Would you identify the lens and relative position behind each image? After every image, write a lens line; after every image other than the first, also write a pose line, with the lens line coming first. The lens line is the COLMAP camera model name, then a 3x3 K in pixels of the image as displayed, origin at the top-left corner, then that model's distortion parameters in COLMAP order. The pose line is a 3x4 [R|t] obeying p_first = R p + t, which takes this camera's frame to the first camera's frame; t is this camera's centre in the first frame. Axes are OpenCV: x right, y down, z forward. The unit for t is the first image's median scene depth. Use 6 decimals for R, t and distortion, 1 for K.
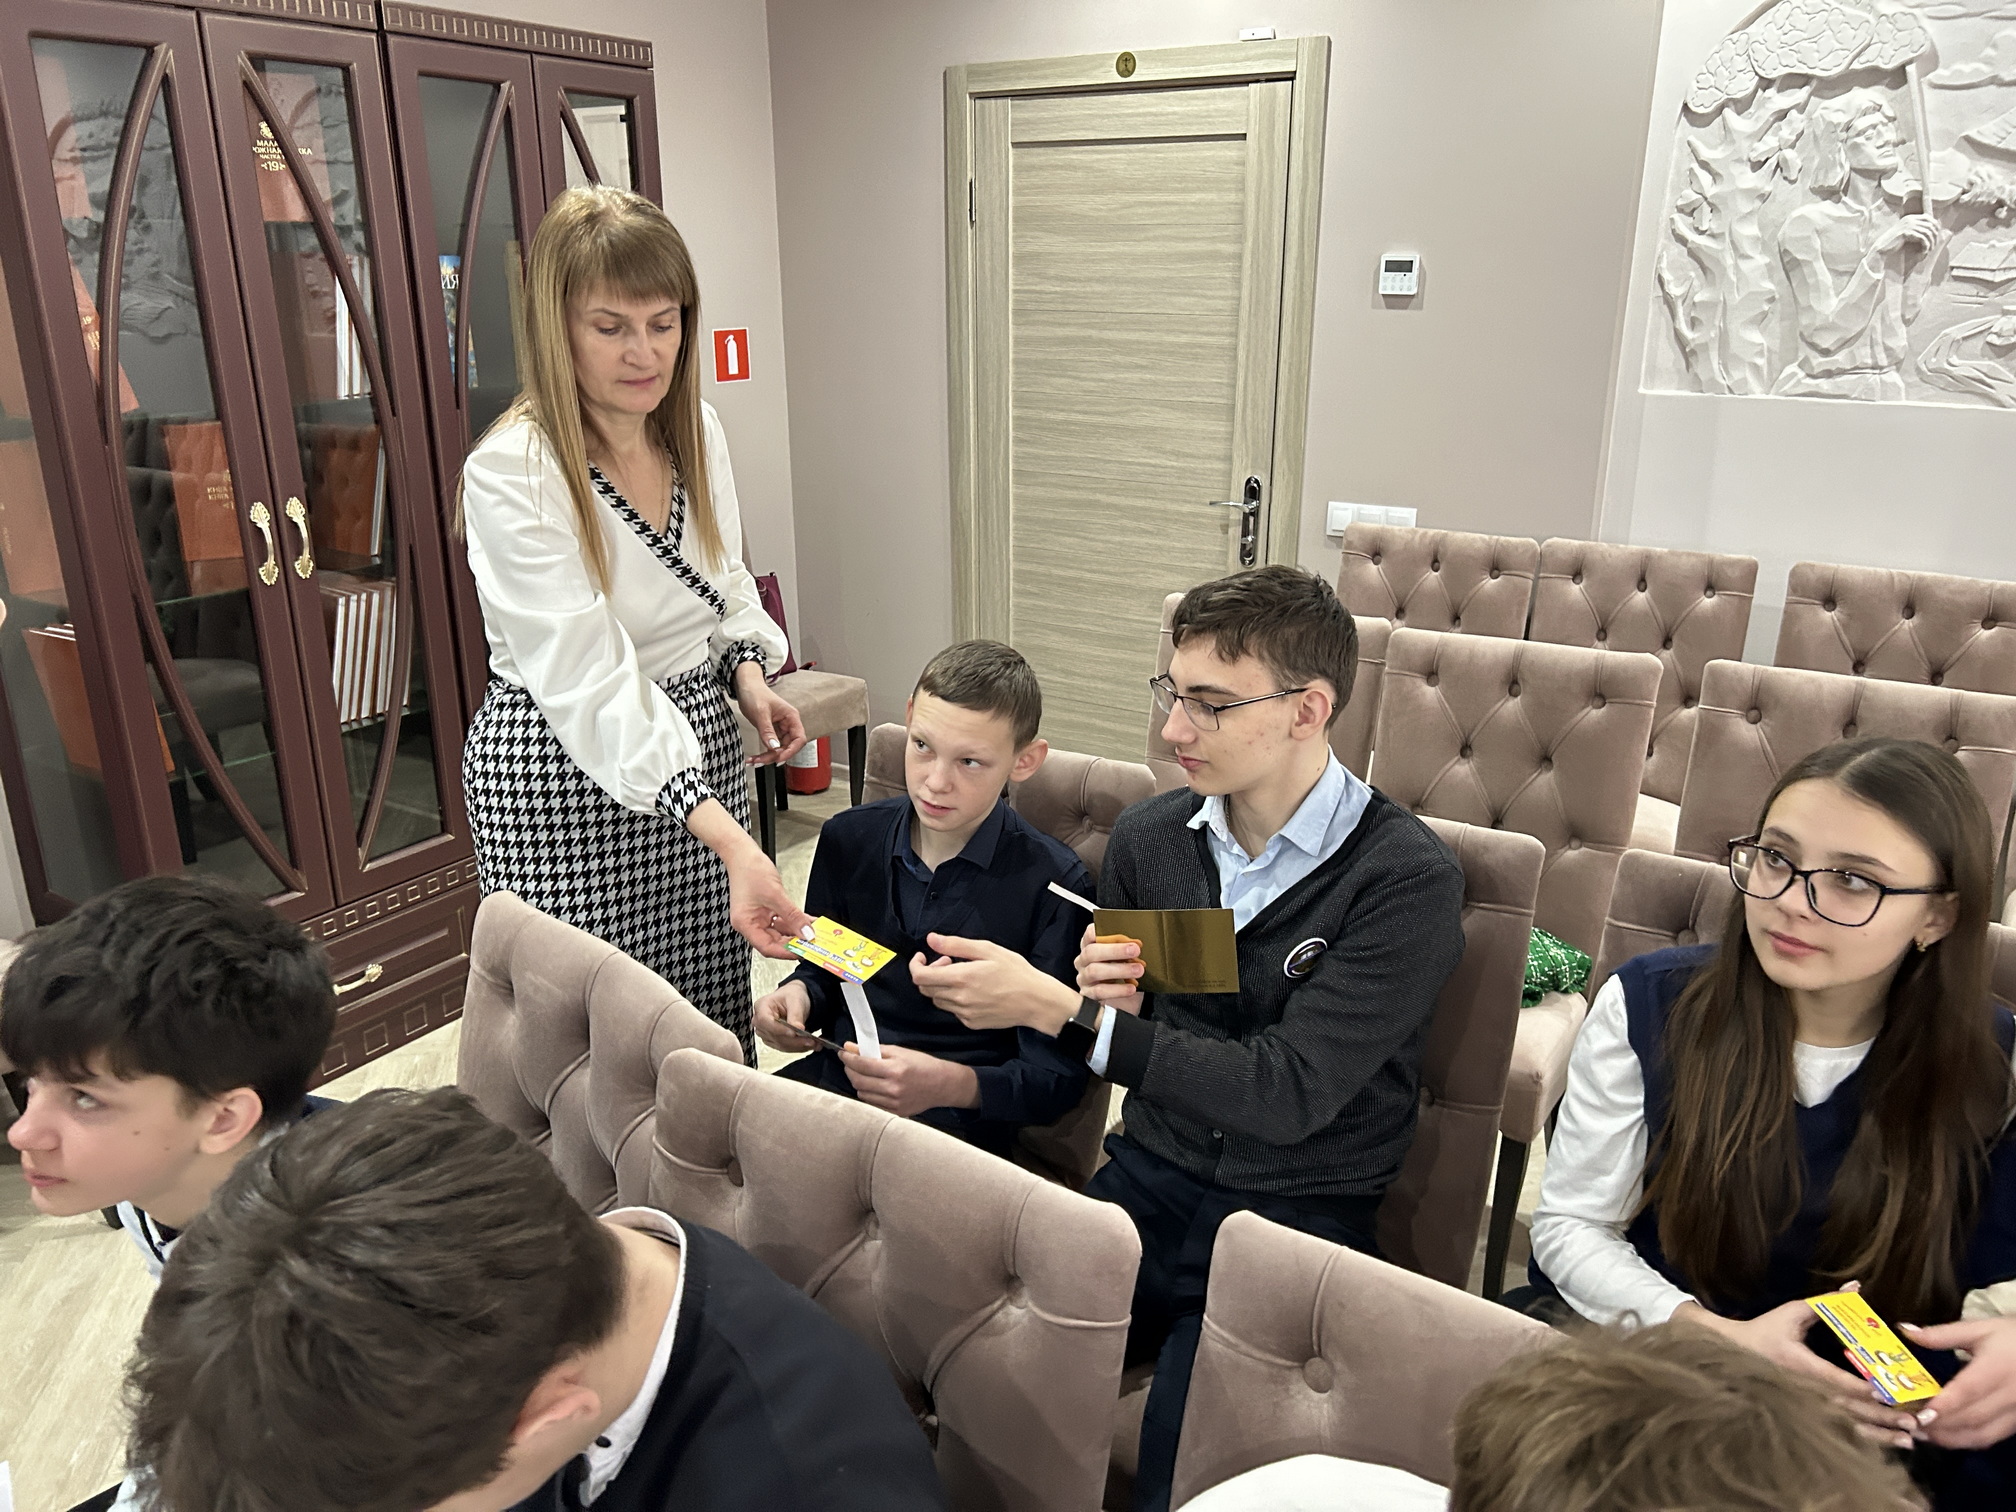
lens RADIAL K [[1526.5, 0, 1009.8], [0, 1526.5, 759.6], [0, 0, 1]] dist [0.062737, -0.070993]
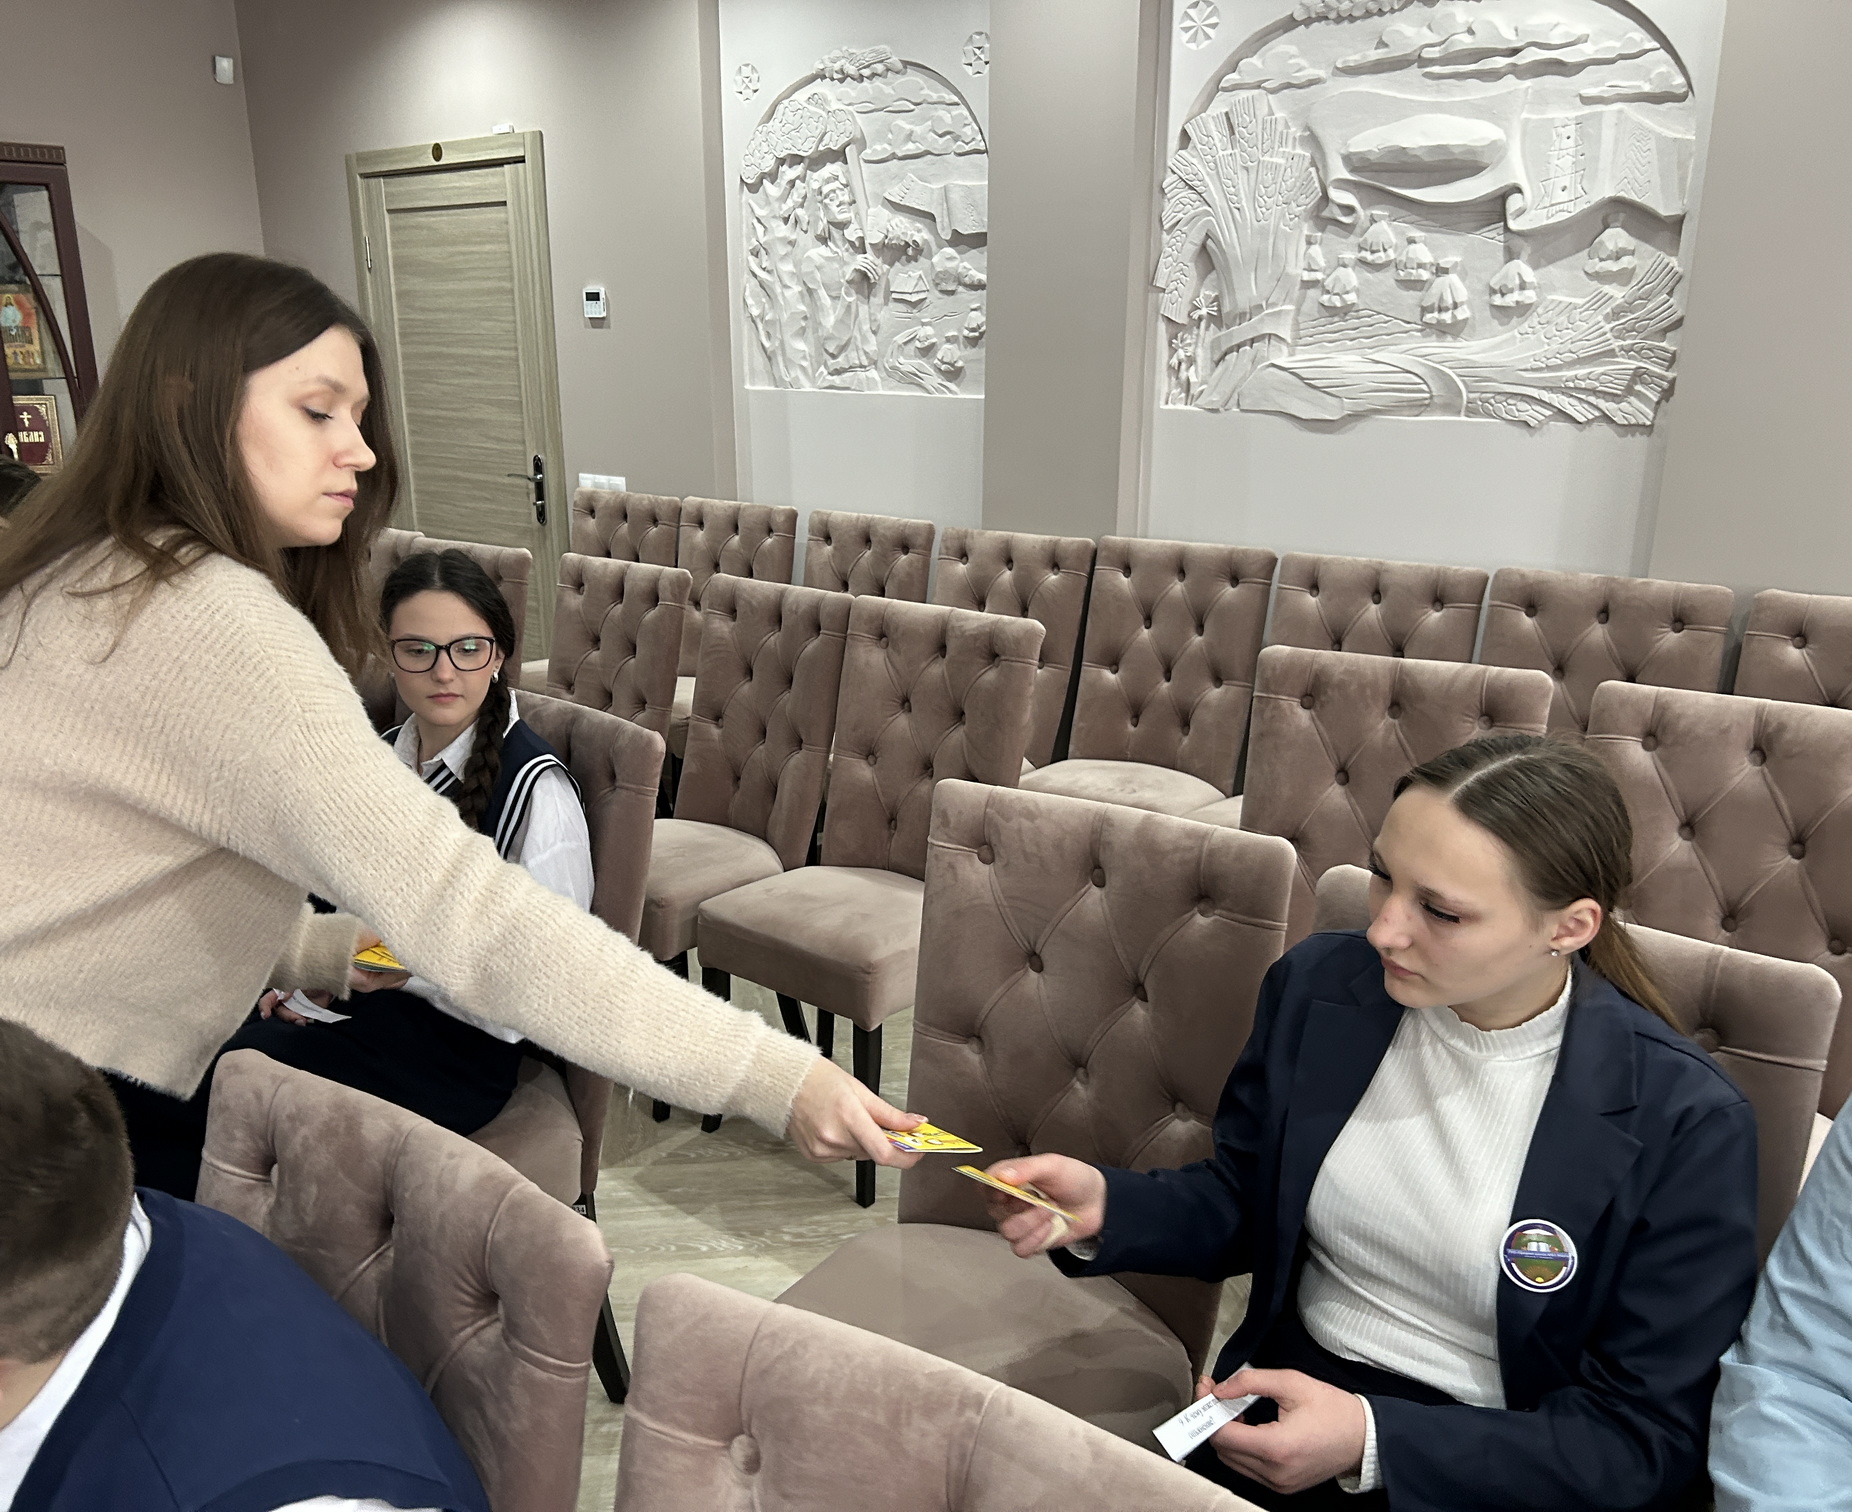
lens RADIAL K [[1515.0, 0, 924.9], [0, 1515.0, 750.7], [0, 0, 1]] dist [0.010933, 0.008955]
pose [[0.993440, 0.018628, -0.112827, 0.737190], [-0.022169, 0.999298, -0.030214, 0.116893], [0.112184, 0.032517, 0.993155, -0.289871]]
